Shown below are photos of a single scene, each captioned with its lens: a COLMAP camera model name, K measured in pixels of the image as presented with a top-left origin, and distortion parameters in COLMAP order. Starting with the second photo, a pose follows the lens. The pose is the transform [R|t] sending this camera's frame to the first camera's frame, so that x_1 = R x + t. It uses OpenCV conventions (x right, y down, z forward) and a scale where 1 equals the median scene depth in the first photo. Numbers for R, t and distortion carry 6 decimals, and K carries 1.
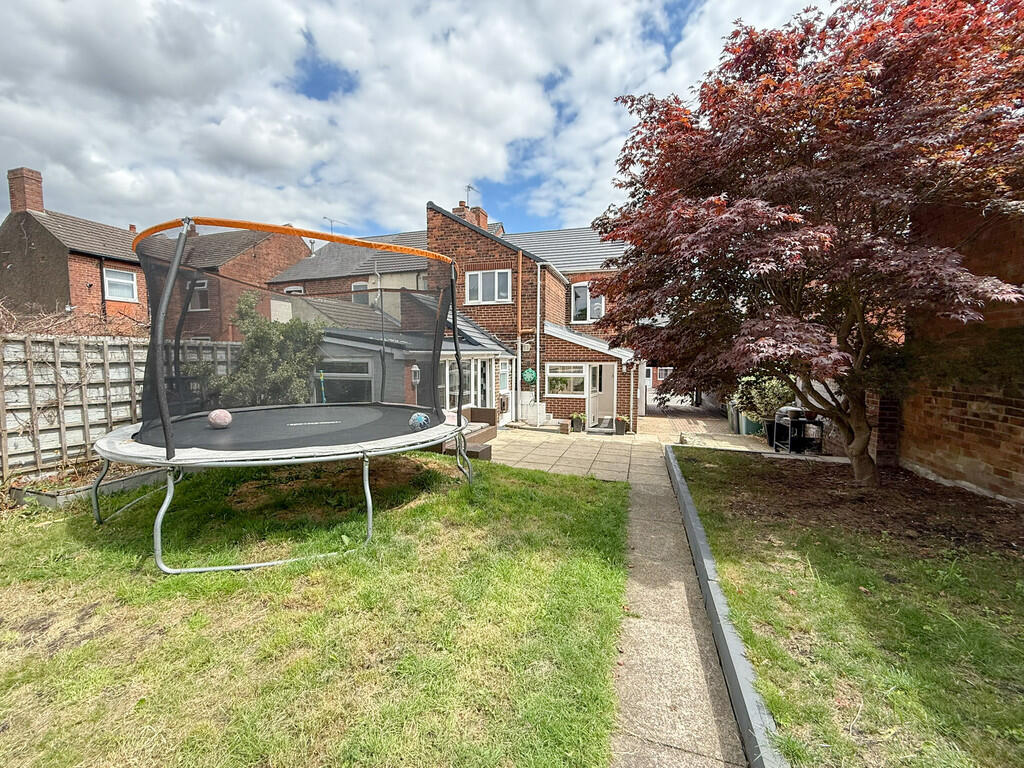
lens RADIAL K [[407.5, 0, 510.2], [0, 407.5, 385.2], [0, 0, 1]] dist [-0.005142, 0.001805]
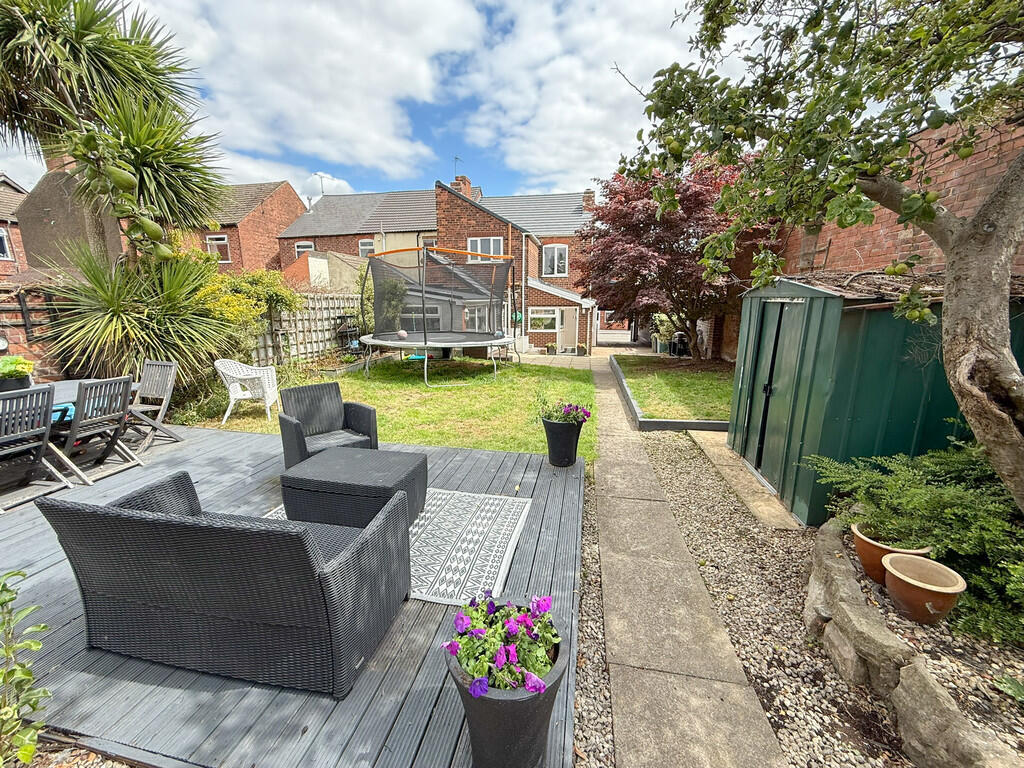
lens RADIAL K [[407.5, 0, 507.3], [0, 407.5, 387.4], [0, 0, 1]] dist [-0.005142, 0.001805]
pose [[0.993013, -0.026510, 0.114986, -0.152031], [0.010517, 0.990444, 0.137517, 0.023900], [-0.117532, -0.135347, 0.983803, -0.399185]]
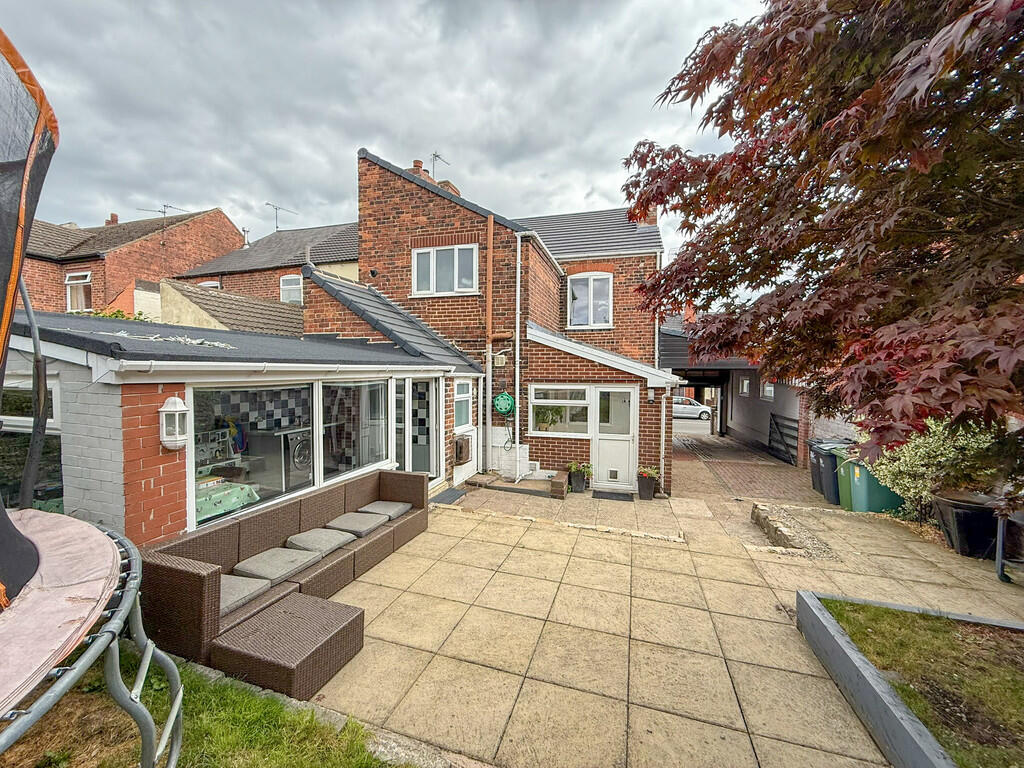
lens RADIAL K [[406.9, 0, 511.2], [0, 406.9, 381.7], [0, 0, 1]] dist [-0.000313, -0.000112]
pose [[0.999863, 0.005074, 0.015739, 0.047583], [-0.004307, 0.998819, -0.048387, -0.026411], [-0.015966, 0.048313, 0.998705, 0.342504]]
